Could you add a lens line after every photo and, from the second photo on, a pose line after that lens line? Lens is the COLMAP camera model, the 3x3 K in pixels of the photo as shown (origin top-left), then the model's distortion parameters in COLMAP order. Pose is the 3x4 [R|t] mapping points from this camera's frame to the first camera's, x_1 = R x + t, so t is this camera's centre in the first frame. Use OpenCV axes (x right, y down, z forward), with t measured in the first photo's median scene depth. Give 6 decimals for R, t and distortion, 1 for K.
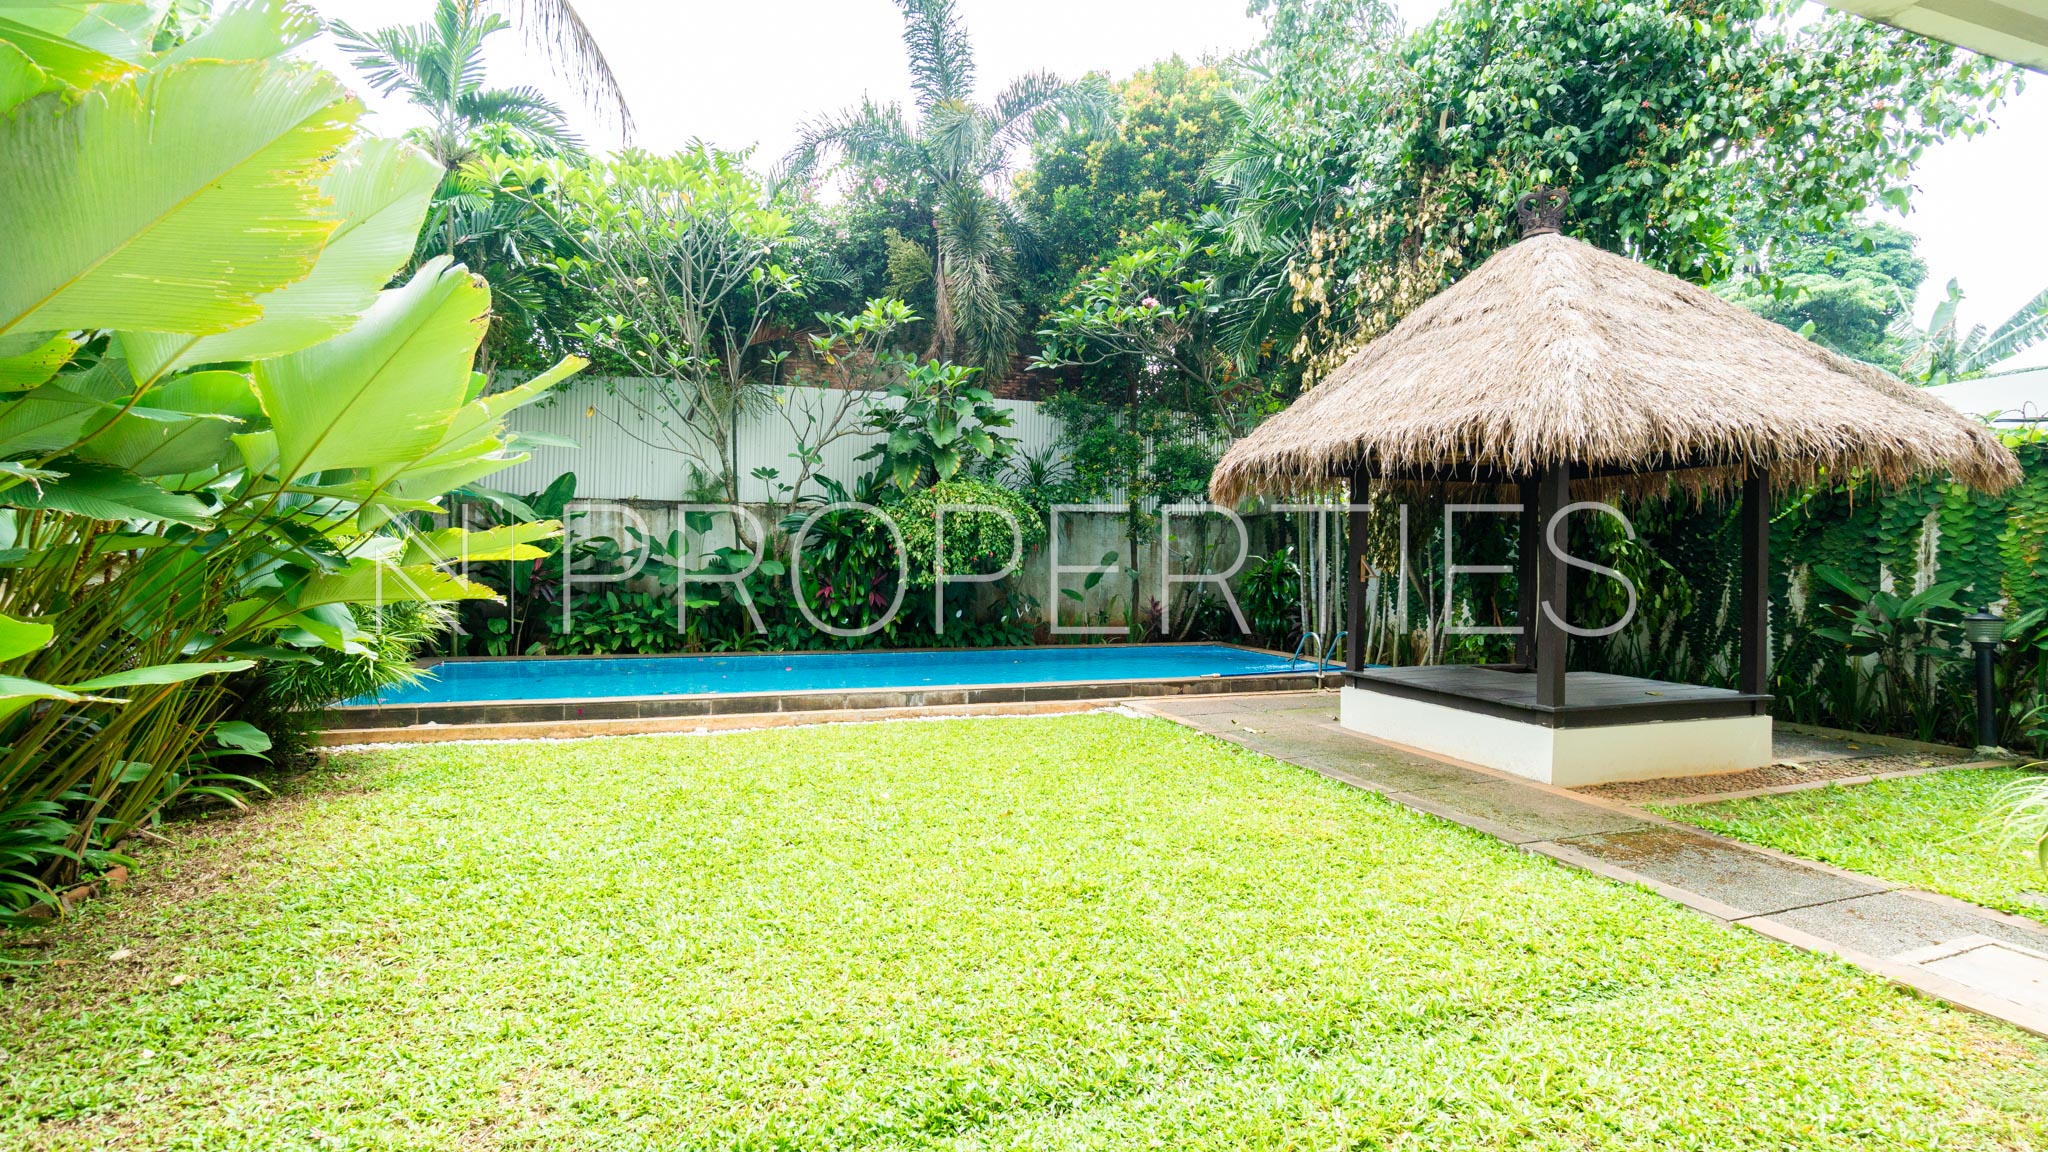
lens RADIAL K [[883.0, 0, 1023.9], [0, 883.0, 575.0], [0, 0, 1]] dist [-0.004115, 0.000382]
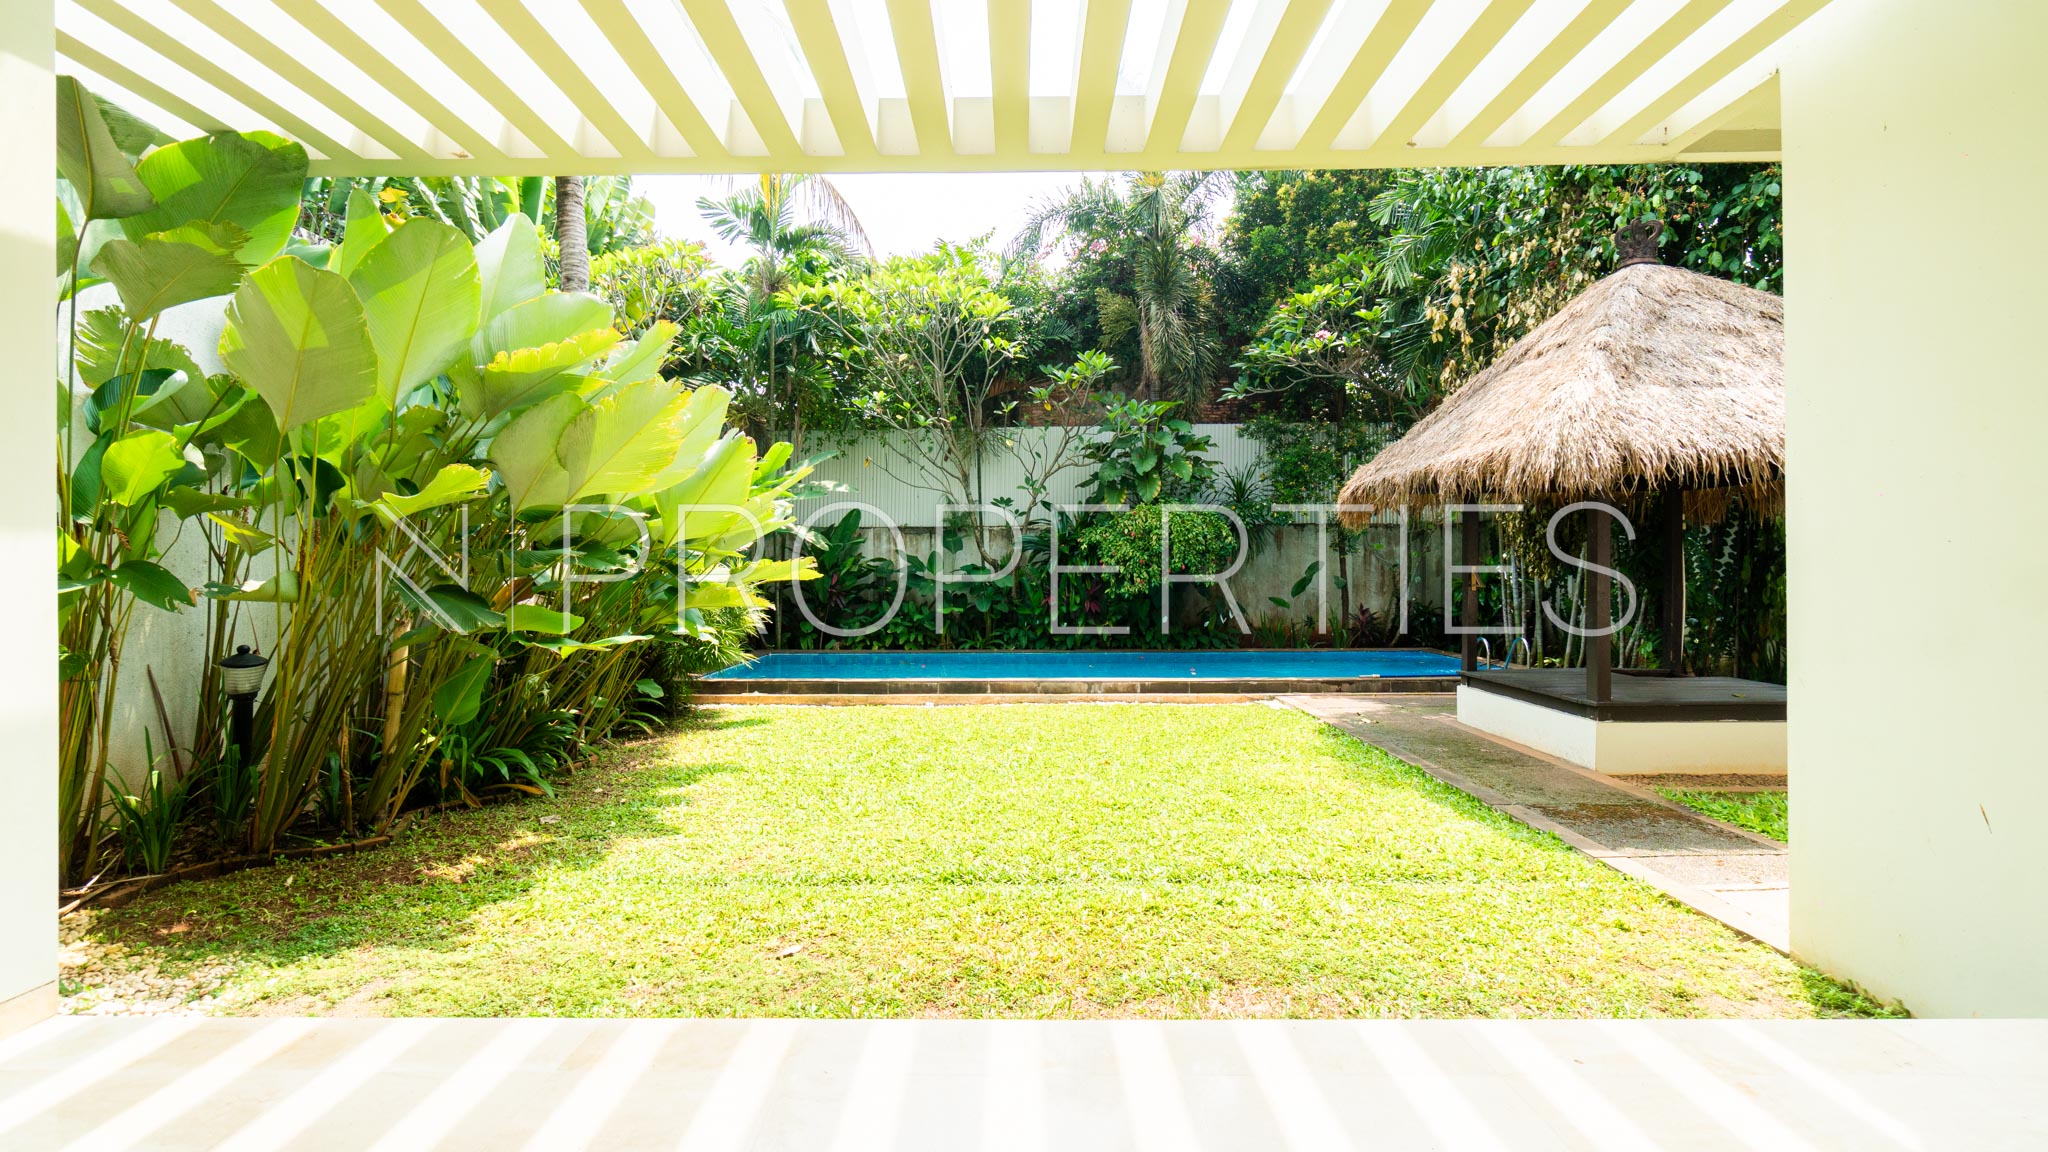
lens RADIAL K [[883.0, 0, 1020.4], [0, 883.0, 577.3], [0, 0, 1]] dist [-0.004115, 0.000382]
pose [[0.946641, -0.011414, -0.322088, 0.141138], [0.009498, 0.999927, -0.007518, -0.003892], [0.322150, 0.004057, 0.946680, -0.158481]]
